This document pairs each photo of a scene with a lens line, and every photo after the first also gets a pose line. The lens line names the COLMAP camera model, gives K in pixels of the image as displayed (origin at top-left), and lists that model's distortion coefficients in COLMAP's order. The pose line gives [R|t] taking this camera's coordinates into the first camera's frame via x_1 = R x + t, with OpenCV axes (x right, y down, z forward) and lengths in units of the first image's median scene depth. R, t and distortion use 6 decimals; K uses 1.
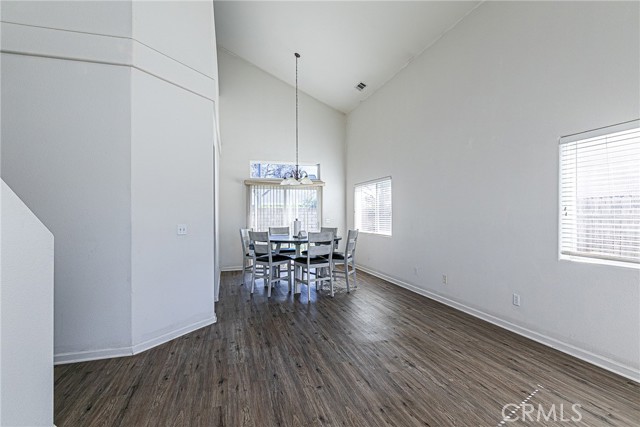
lens RADIAL K [[316.6, 0, 322.3], [0, 316.6, 213.9], [0, 0, 1]] dist [-0.001711, 0.000550]
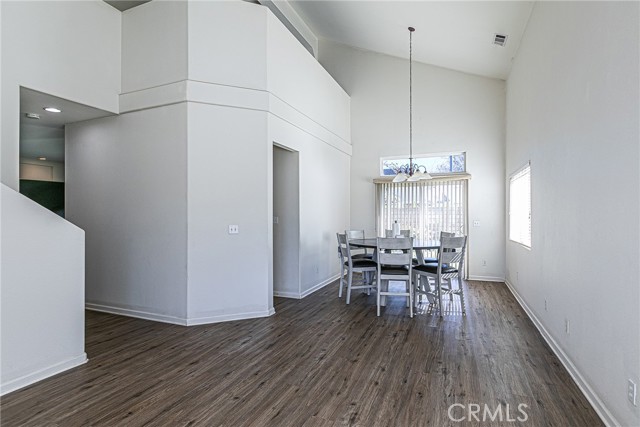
lens RADIAL K [[333.3, 0, 314.7], [0, 333.3, 213.5], [0, 0, 1]] dist [-0.001827, -0.000336]
pose [[0.753606, 0.000596, -0.657326, 0.572729], [0.000674, 0.999998, 0.001679, -0.009993], [0.657326, -0.001709, 0.753604, 0.271144]]
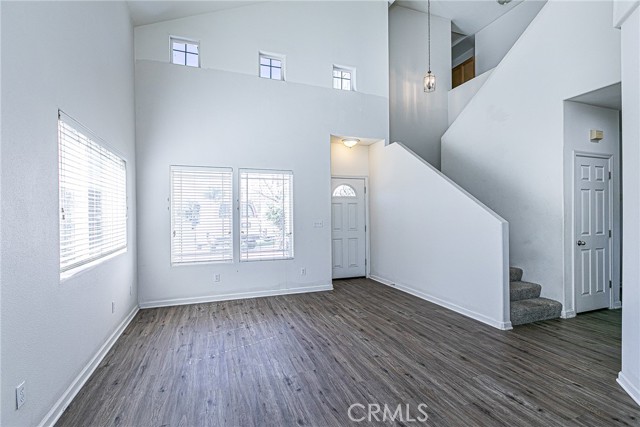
lens RADIAL K [[298.1, 0, 322.1], [0, 298.1, 214.4], [0, 0, 1]] dist [-0.000955, 0.000006]
pose [[-0.998770, 0.013854, -0.047611, 0.168152], [0.013843, 0.999904, 0.000555, 0.001651], [0.047614, -0.000105, -0.998866, 1.458457]]
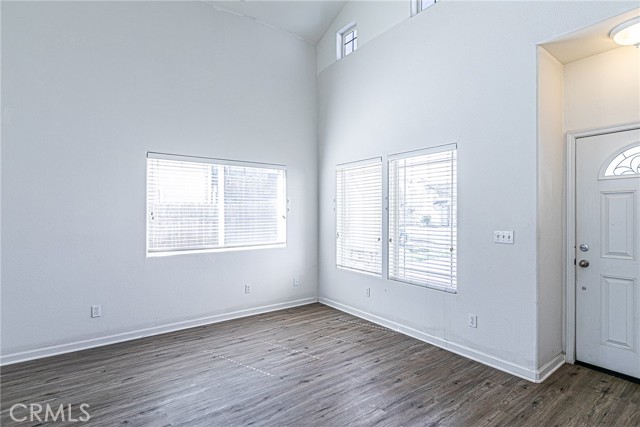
lens RADIAL K [[321.9, 0, 320.0], [0, 321.9, 213.5], [0, 0, 1]] dist [-0.003245, -0.000466]
pose [[-0.327820, 0.005599, 0.944723, -0.489138], [0.004132, 0.999981, -0.004493, -0.008034], [-0.944731, 0.002430, -0.327837, 0.678570]]
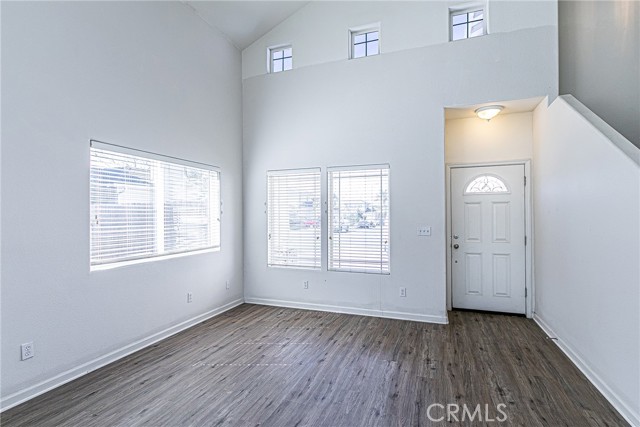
lens RADIAL K [[316.6, 0, 322.3], [0, 316.6, 213.9], [0, 0, 1]] dist [-0.001711, 0.000550]
pose [[-0.792399, 0.013971, 0.609843, -0.296982], [0.009828, 0.999900, -0.010137, -0.006973], [-0.609924, -0.002039, -0.792457, 1.136049]]
